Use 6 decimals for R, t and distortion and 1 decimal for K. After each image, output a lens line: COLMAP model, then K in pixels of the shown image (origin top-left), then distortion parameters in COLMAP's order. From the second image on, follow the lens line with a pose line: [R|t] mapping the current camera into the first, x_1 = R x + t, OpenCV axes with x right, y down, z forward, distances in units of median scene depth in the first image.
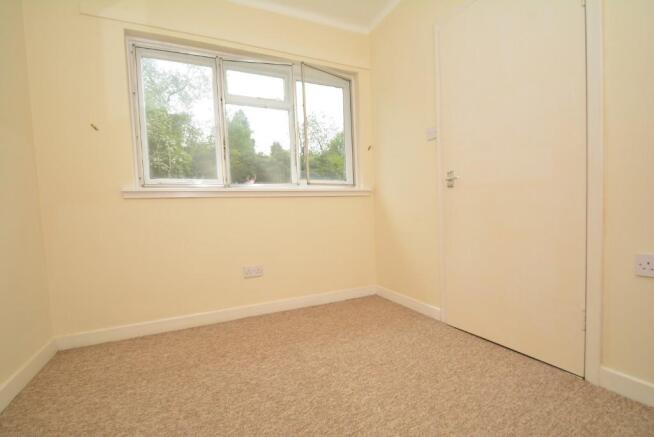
lens RADIAL K [[298.4, 0, 327.0], [0, 298.4, 224.9], [0, 0, 1]] dist [-0.000083, -0.000562]
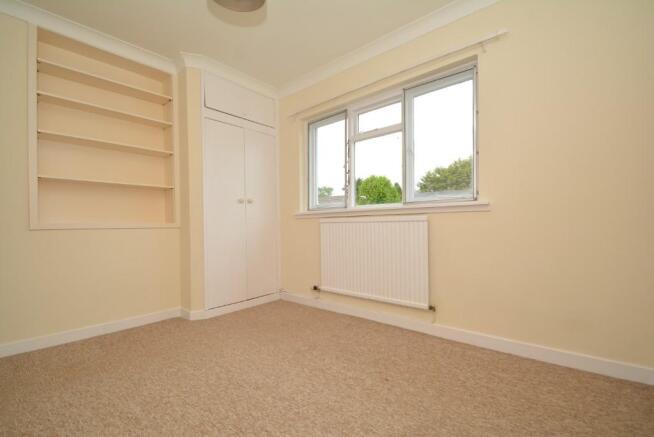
lens RADIAL K [[298.4, 0, 327.0], [0, 298.4, 224.9], [0, 0, 1]] dist [-0.000083, -0.000562]
pose [[0.398051, 0.025972, -0.916996, 0.731542], [-0.056536, 0.998394, 0.003736, -0.050539], [0.915620, 0.050356, 0.398880, 0.371746]]
